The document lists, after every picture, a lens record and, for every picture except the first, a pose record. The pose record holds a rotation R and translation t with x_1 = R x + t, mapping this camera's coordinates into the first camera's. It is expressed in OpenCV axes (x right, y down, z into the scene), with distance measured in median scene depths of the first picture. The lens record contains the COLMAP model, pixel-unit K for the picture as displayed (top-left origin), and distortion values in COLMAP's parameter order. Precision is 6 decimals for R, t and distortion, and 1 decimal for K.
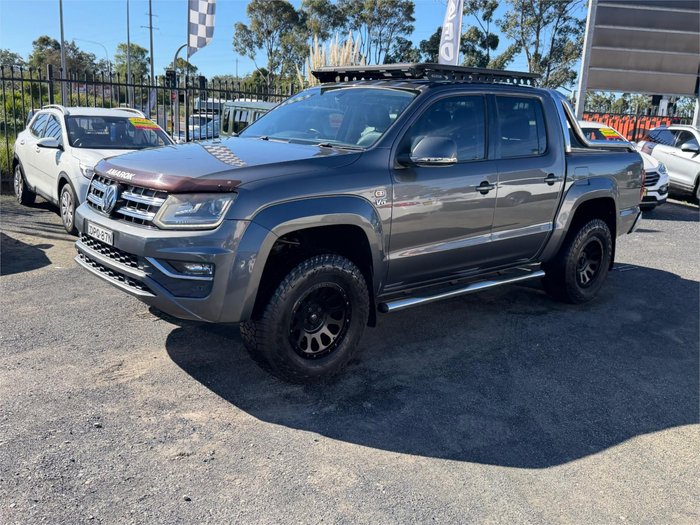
lens RADIAL K [[619.0, 0, 325.7], [0, 619.0, 272.2], [0, 0, 1]] dist [0.142594, -0.282563]
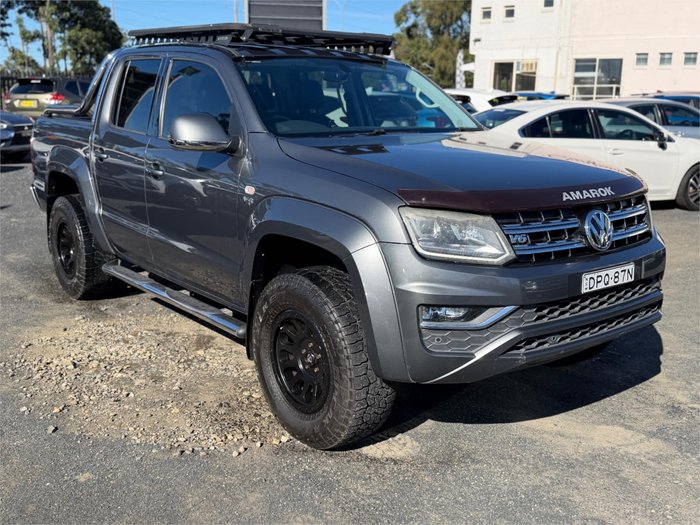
lens RADIAL K [[743.2, 0, 349.8], [0, 743.2, 247.2], [0, 0, 1]] dist [0.009514, 0.009268]
pose [[0.045895, -0.242350, 0.969103, -0.800531], [0.236346, 0.945216, 0.225184, -0.234438], [-0.970585, 0.218708, 0.100659, 0.815249]]
